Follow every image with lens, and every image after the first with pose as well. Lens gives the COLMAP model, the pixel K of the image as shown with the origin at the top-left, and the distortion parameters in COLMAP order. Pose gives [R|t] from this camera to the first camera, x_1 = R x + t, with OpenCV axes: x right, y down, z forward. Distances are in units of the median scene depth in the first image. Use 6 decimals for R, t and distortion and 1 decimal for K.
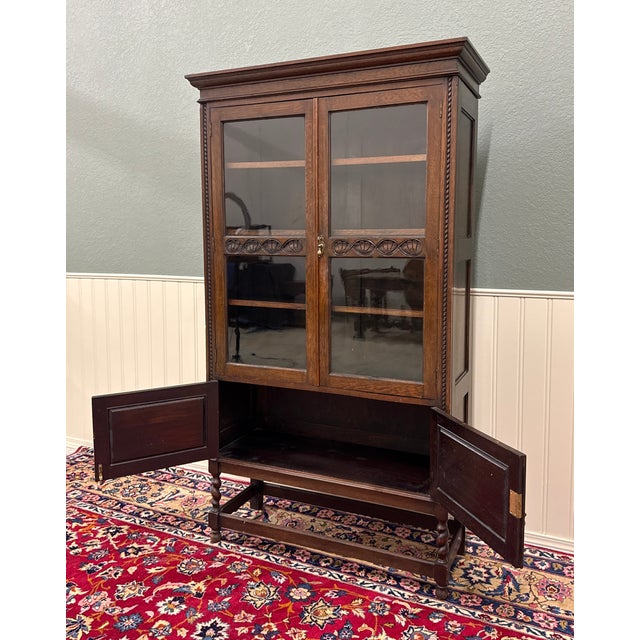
lens RADIAL K [[591.2, 0, 344.9], [0, 591.2, 285.6], [0, 0, 1]] dist [0.010321, 0.000000]
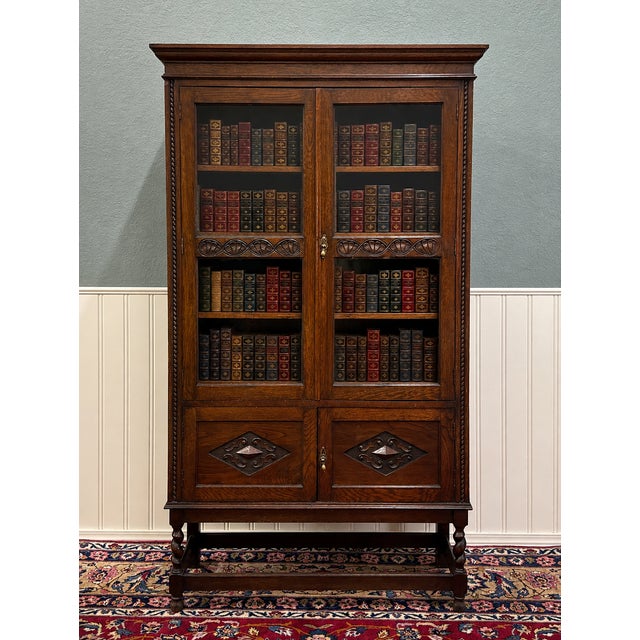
lens RADIAL K [[732.5, 0, 326.3], [0, 732.5, 245.9], [0, 0, 1]] dist [0.015977, 0.000000]
pose [[0.909050, -0.006452, 0.416636, -0.495247], [0.031320, 0.998110, -0.052880, -0.008263], [-0.415508, 0.061119, 0.907534, -0.033022]]
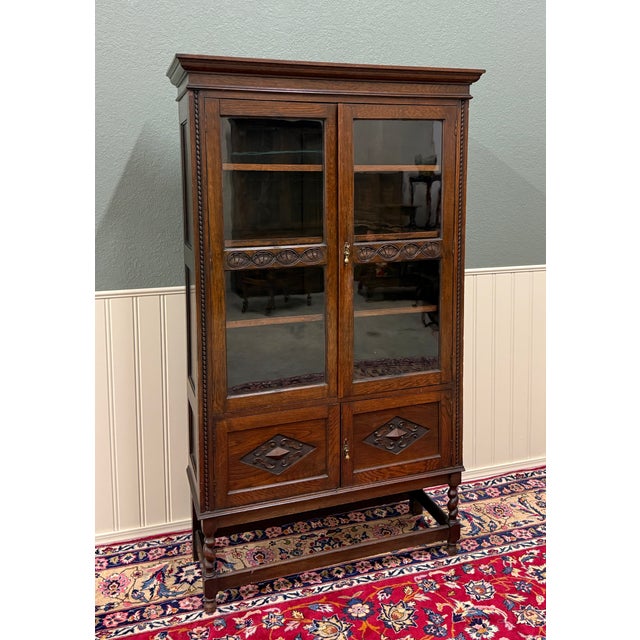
lens RADIAL K [[658.9, 0, 341.0], [0, 658.9, 228.5], [0, 0, 1]] dist [0.011141, 0.000000]
pose [[0.724064, -0.077737, 0.685339, -0.761479], [0.062617, 0.996934, 0.046925, -0.155002], [-0.686885, 0.008937, 0.726711, 0.211513]]
